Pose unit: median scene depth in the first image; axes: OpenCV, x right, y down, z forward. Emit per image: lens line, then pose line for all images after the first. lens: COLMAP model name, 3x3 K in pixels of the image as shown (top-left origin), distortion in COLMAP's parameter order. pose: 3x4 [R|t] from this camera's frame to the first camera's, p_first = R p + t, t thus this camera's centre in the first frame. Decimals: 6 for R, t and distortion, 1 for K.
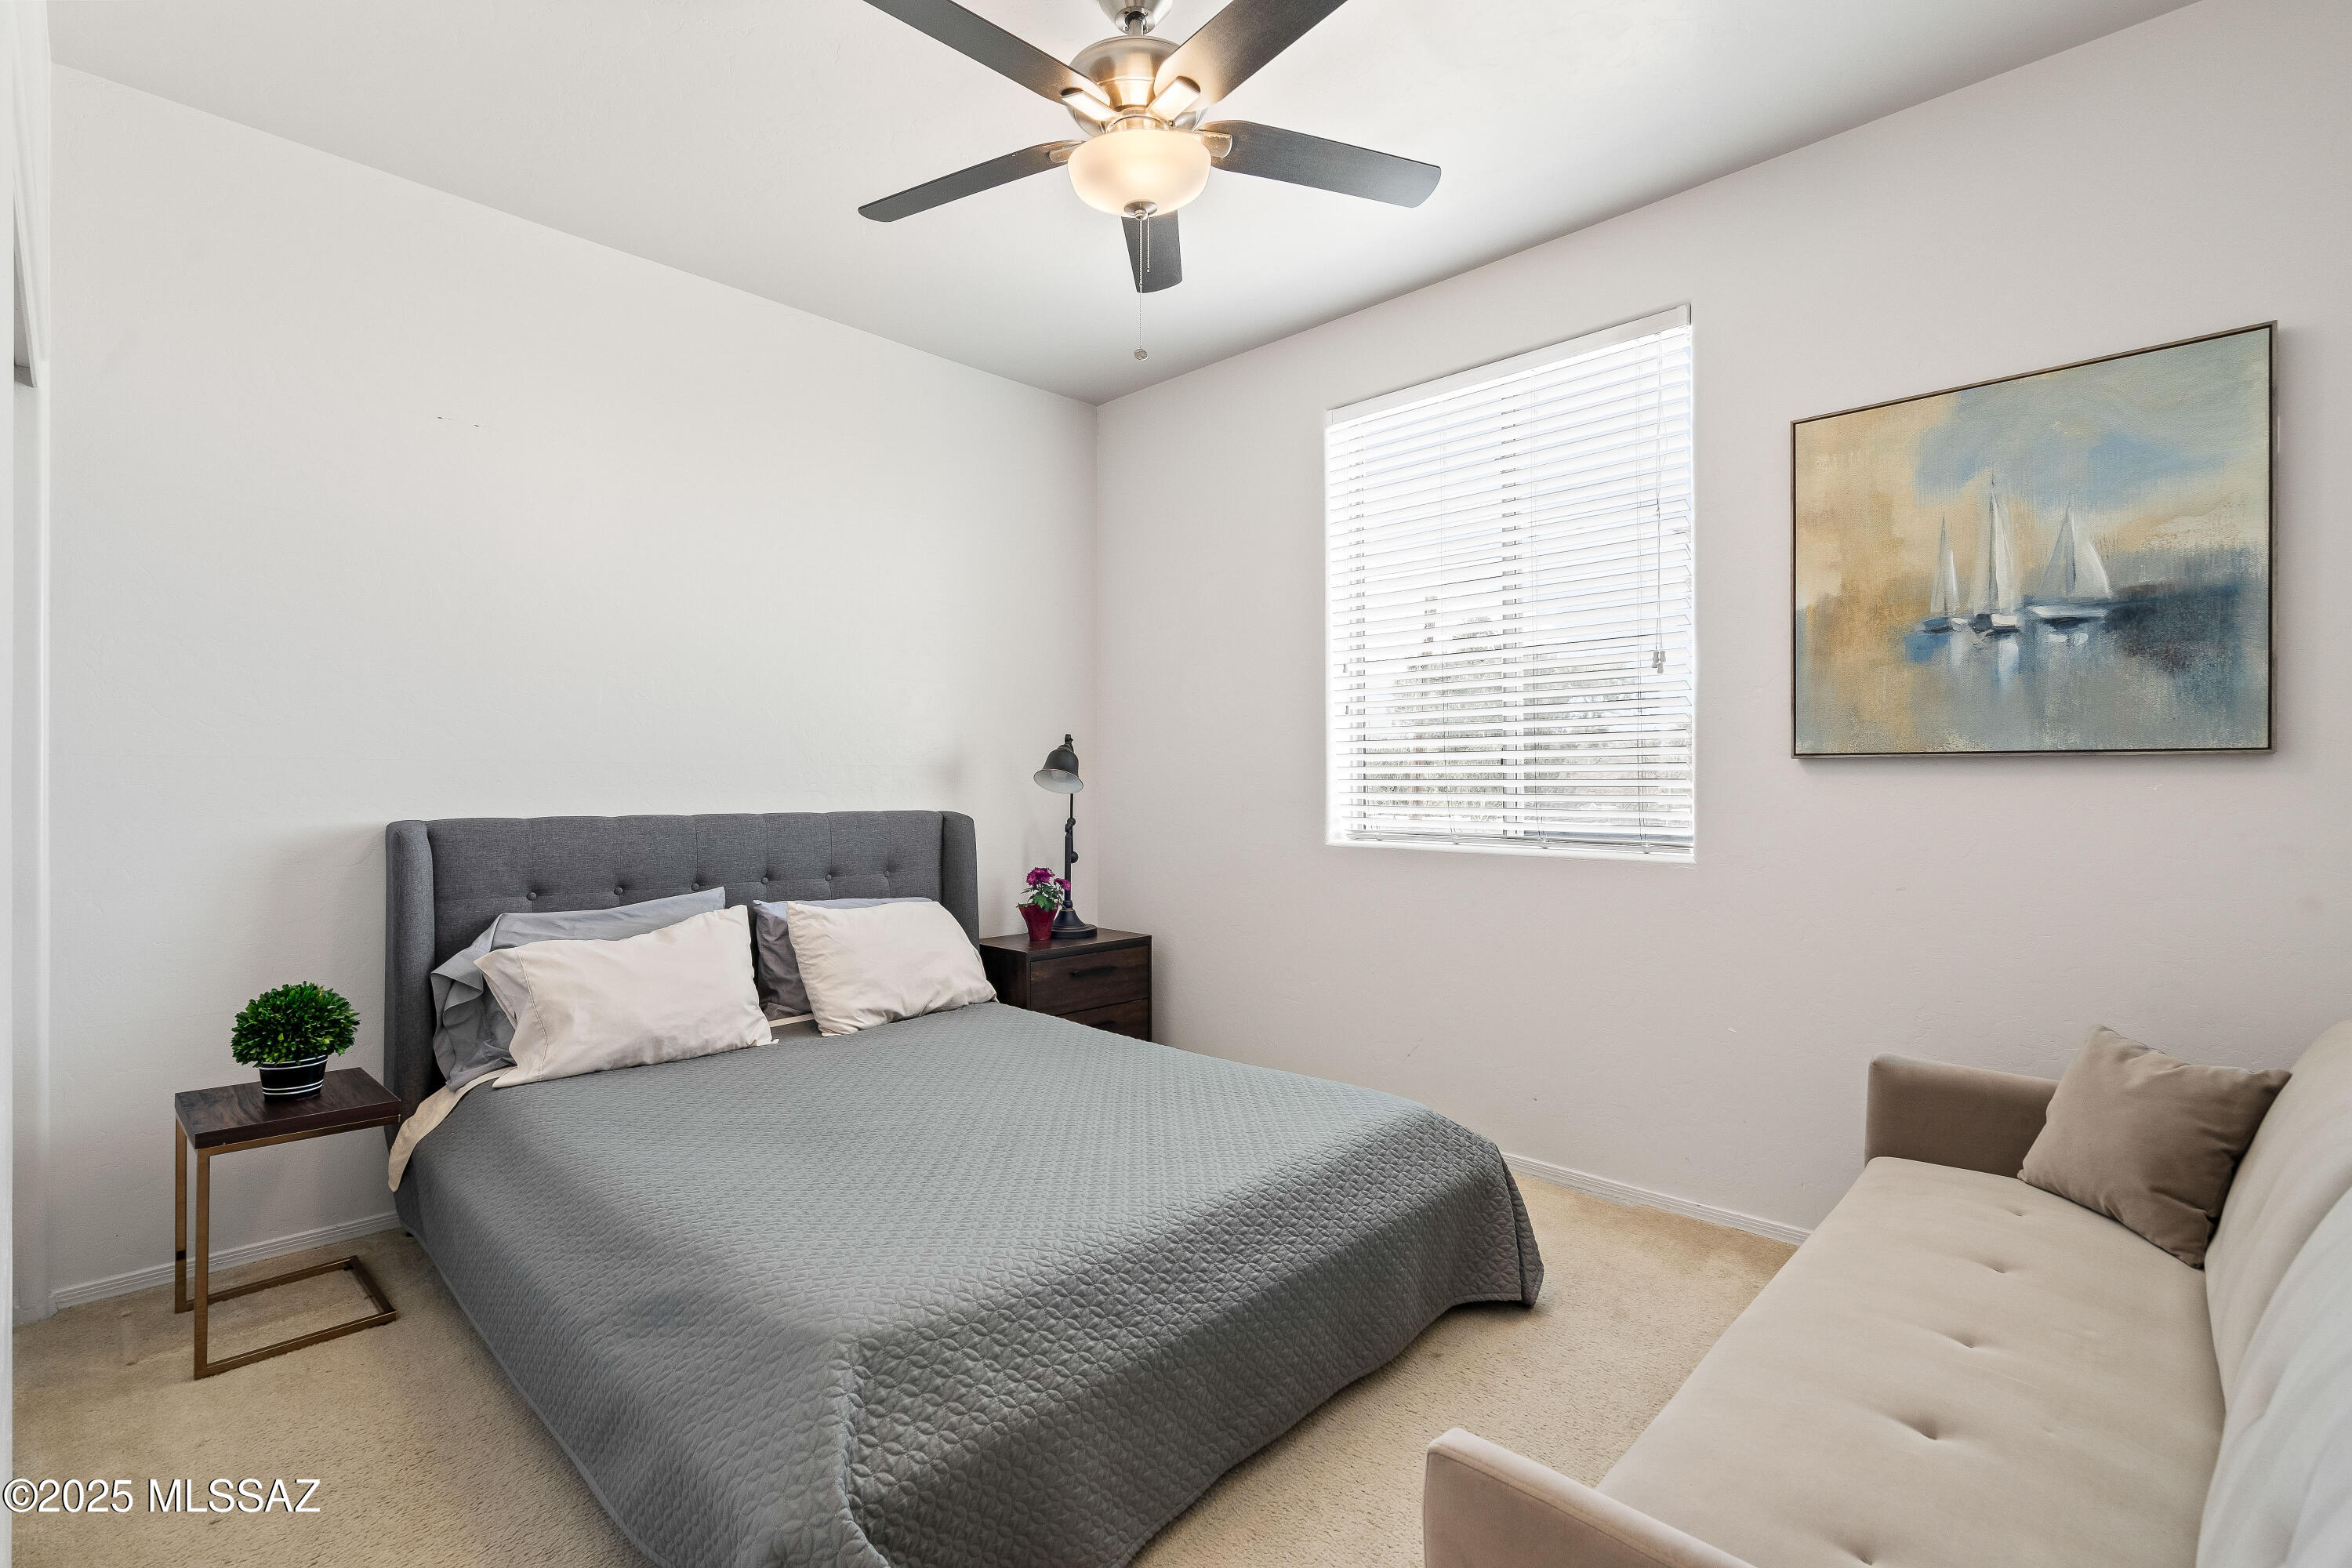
lens RADIAL K [[1081.0, 0, 1163.8], [0, 1081.0, 777.8], [0, 0, 1]] dist [-0.006095, 0.002578]
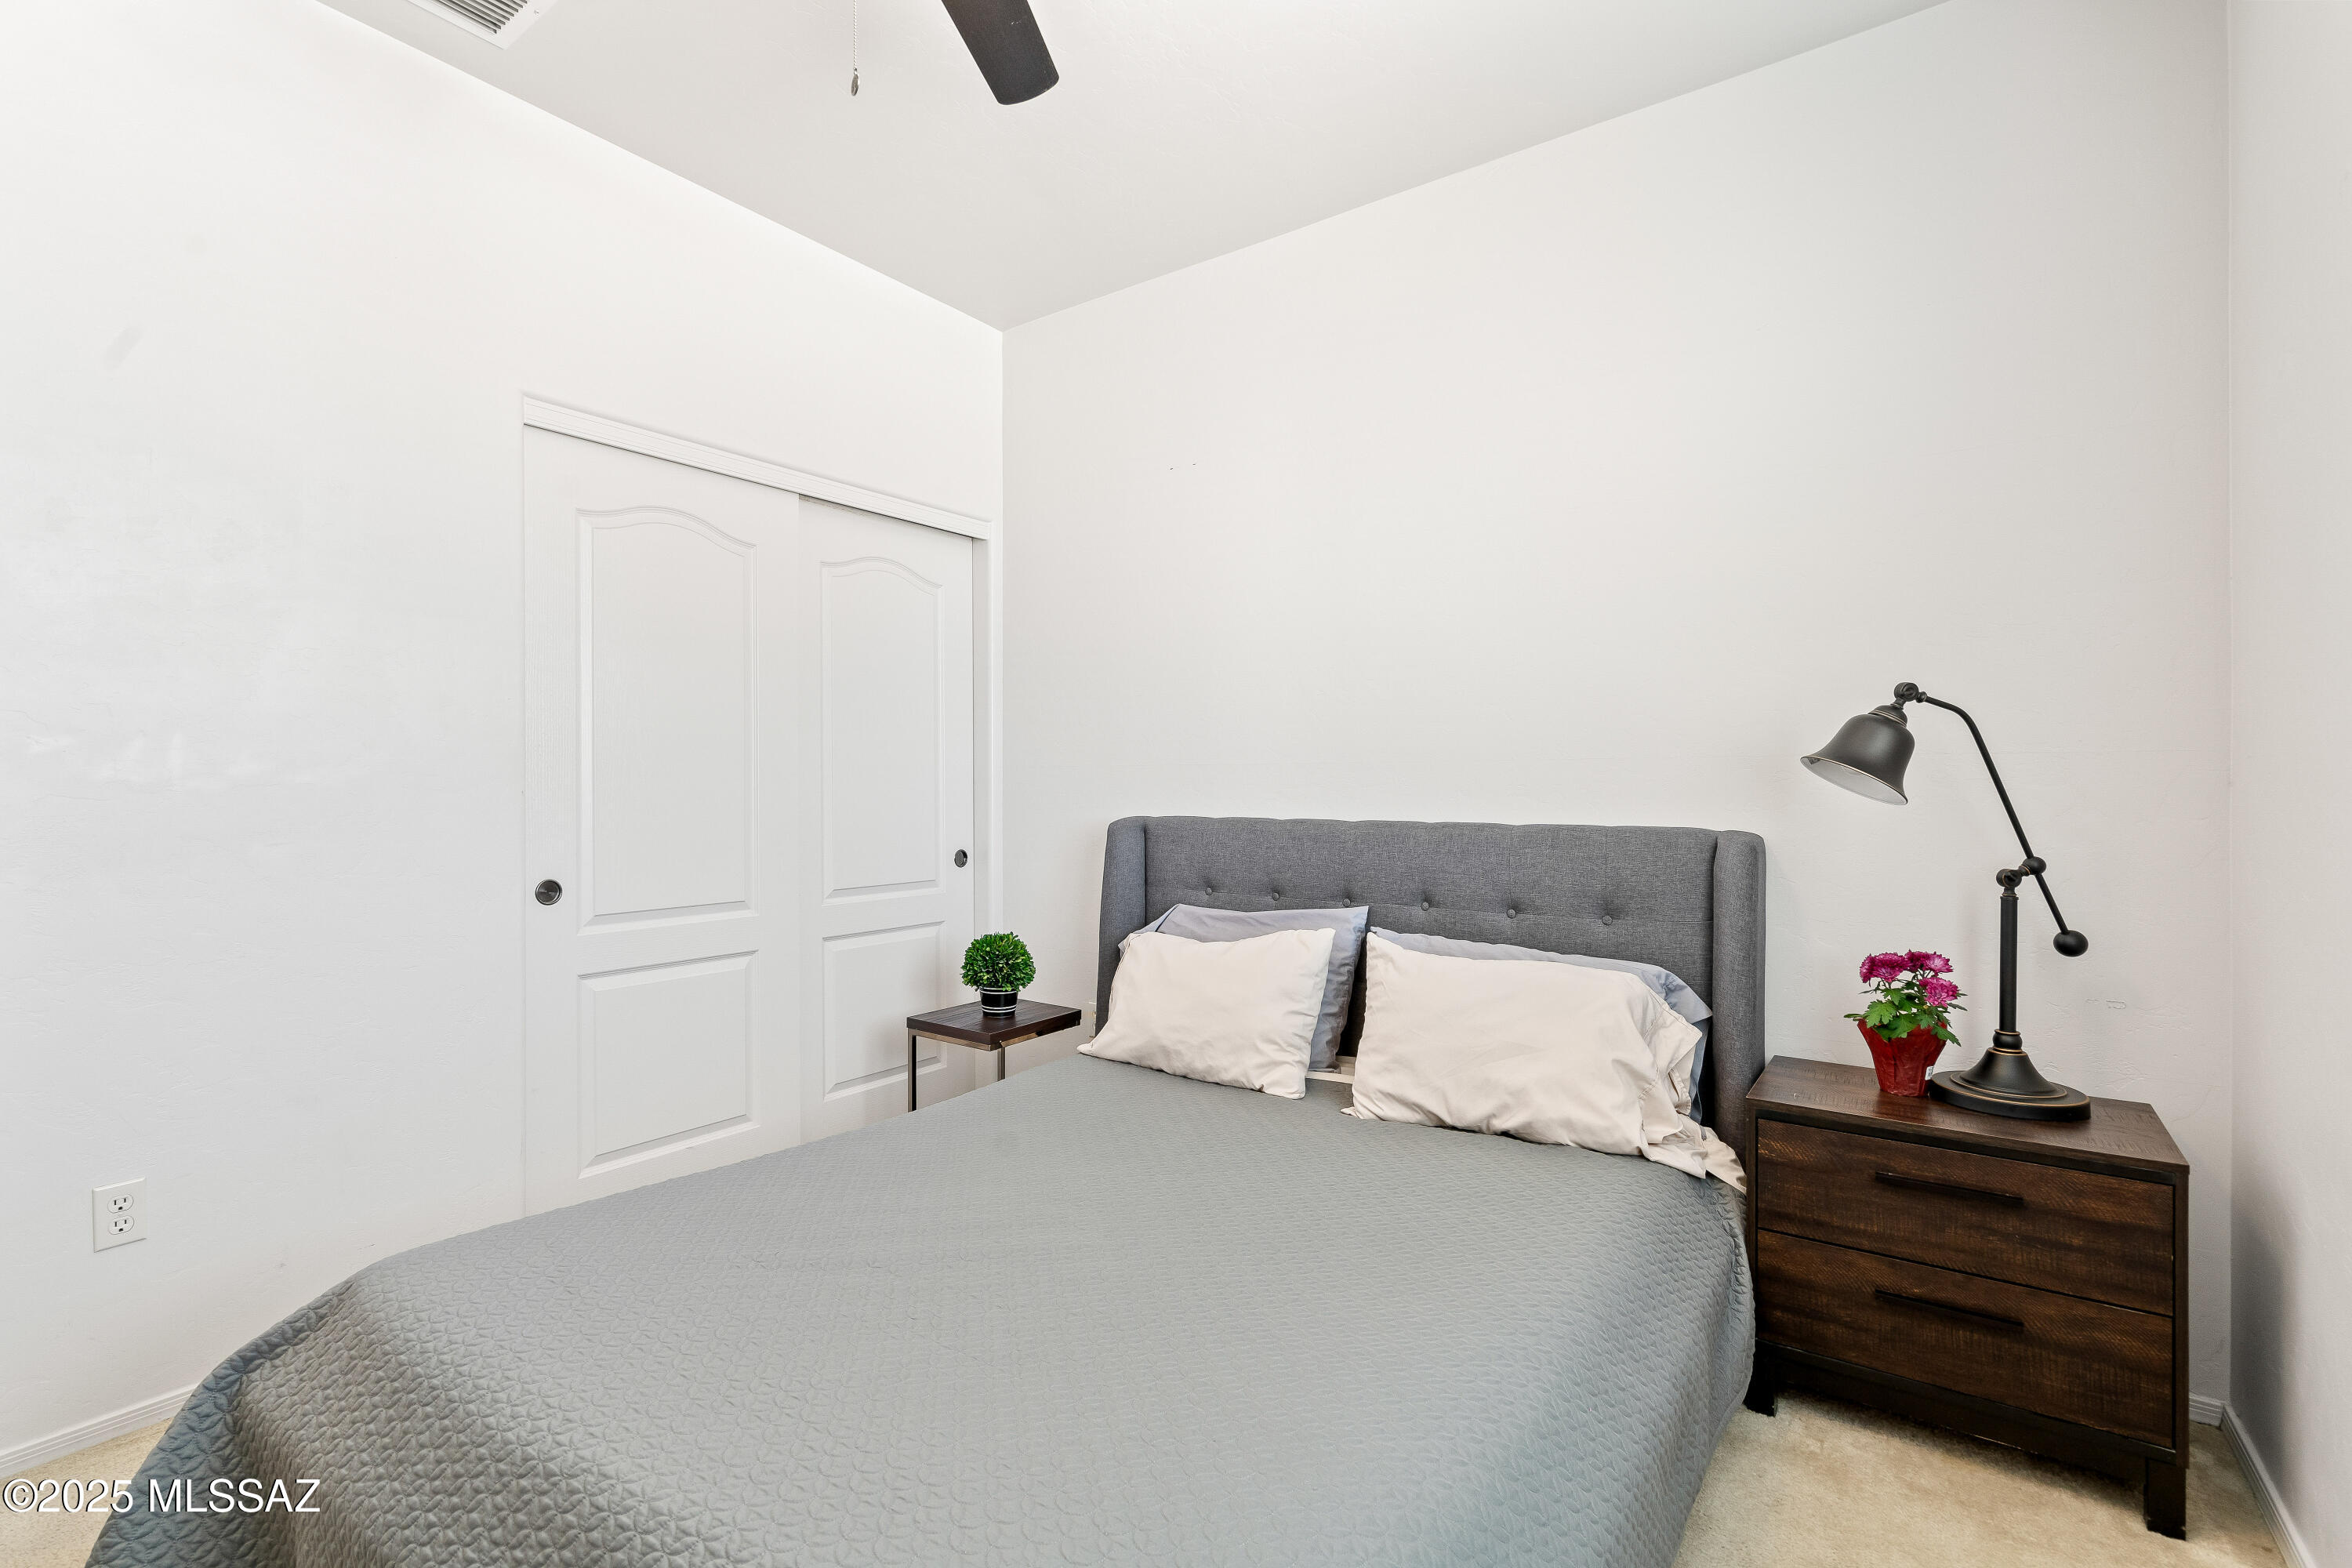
lens RADIAL K [[1081.0, 0, 1165.9], [0, 1081.0, 787.8], [0, 0, 1]] dist [-0.006095, 0.002578]
pose [[0.139474, -0.006749, -0.990203, 0.418707], [0.003771, 0.999973, -0.006285, 0.013342], [0.990218, -0.002857, 0.139496, 0.746868]]
